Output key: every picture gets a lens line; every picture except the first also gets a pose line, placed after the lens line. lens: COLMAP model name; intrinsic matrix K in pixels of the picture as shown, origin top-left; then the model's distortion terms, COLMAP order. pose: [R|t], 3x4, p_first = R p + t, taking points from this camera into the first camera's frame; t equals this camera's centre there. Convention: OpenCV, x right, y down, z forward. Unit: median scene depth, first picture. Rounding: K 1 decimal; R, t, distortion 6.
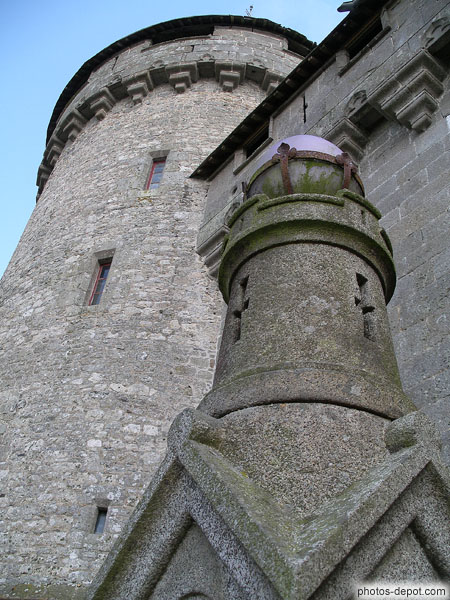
lens RADIAL K [[638.2, 0, 225.0], [0, 638.2, 300.0], [0, 0, 1]] dist [-0.182938, 0.242686]
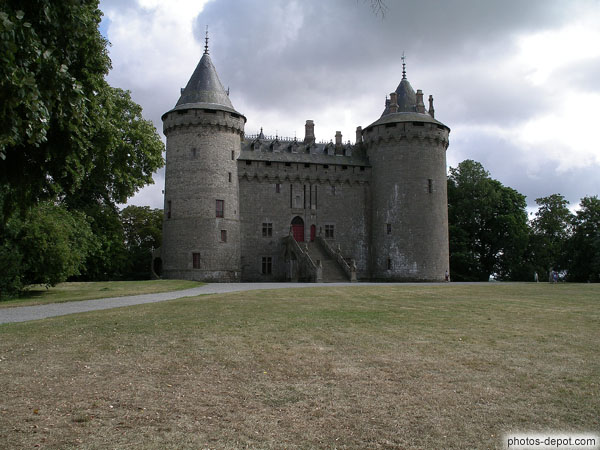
lens RADIAL K [[638.2, 0, 300.0], [0, 638.2, 225.0], [0, 0, 1]] dist [-0.182938, 0.242686]
pose [[0.362764, -0.003417, 0.931875, -5.846128], [-0.580626, 0.781333, 0.228893, -1.522371], [-0.728887, -0.624105, 0.281456, -1.723078]]
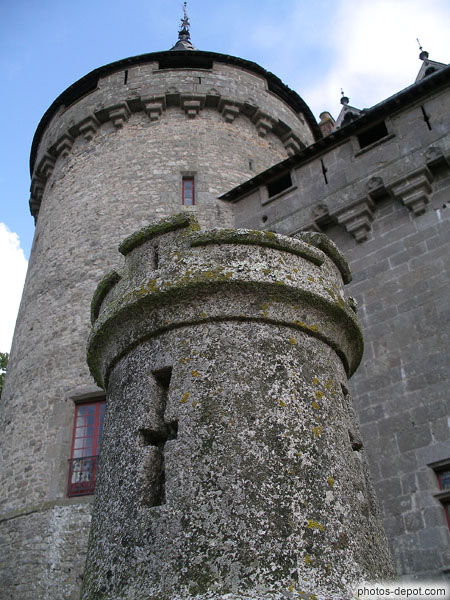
lens RADIAL K [[638.2, 0, 225.0], [0, 638.2, 300.0], [0, 0, 1]] dist [-0.182938, 0.242686]
pose [[0.956512, 0.047741, 0.287759, -0.410525], [-0.074684, 0.993715, 0.083386, -0.091406], [-0.281969, -0.101251, 0.954066, -0.299951]]
